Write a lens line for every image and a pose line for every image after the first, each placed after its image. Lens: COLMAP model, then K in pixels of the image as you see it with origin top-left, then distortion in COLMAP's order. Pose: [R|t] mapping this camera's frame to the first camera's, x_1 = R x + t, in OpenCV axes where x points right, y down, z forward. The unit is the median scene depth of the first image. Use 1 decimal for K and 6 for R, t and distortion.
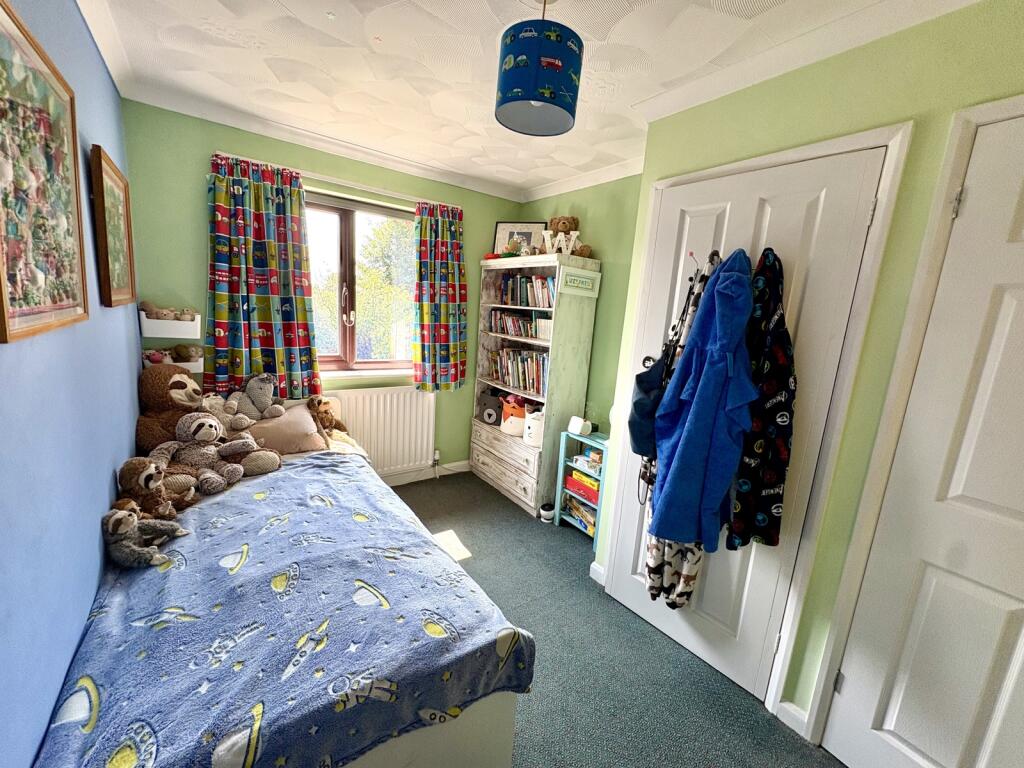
lens RADIAL K [[409.0, 0, 510.8], [0, 409.0, 383.4], [0, 0, 1]] dist [0.002606, 0.000458]
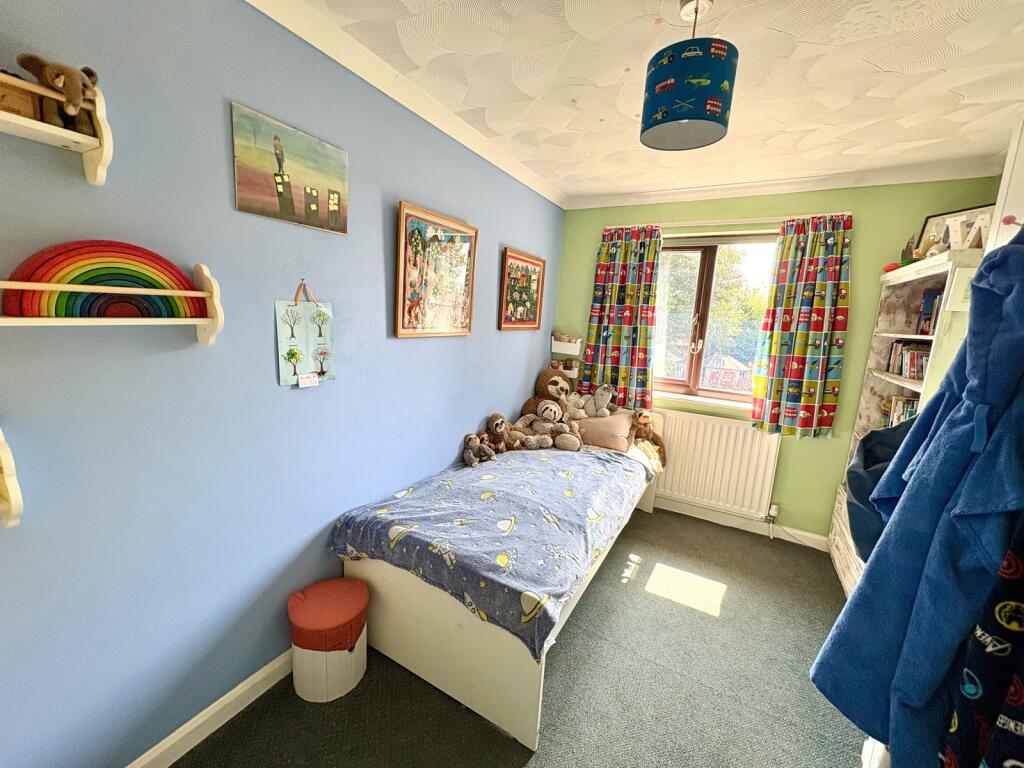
lens RADIAL K [[409.0, 0, 511.4], [0, 409.0, 383.3], [0, 0, 1]] dist [0.002606, 0.000458]
pose [[0.424066, 0.103807, -0.899662, 0.443093], [-0.187767, 0.981901, 0.024790, -0.002159], [0.885953, 0.158414, 0.435882, 0.157062]]
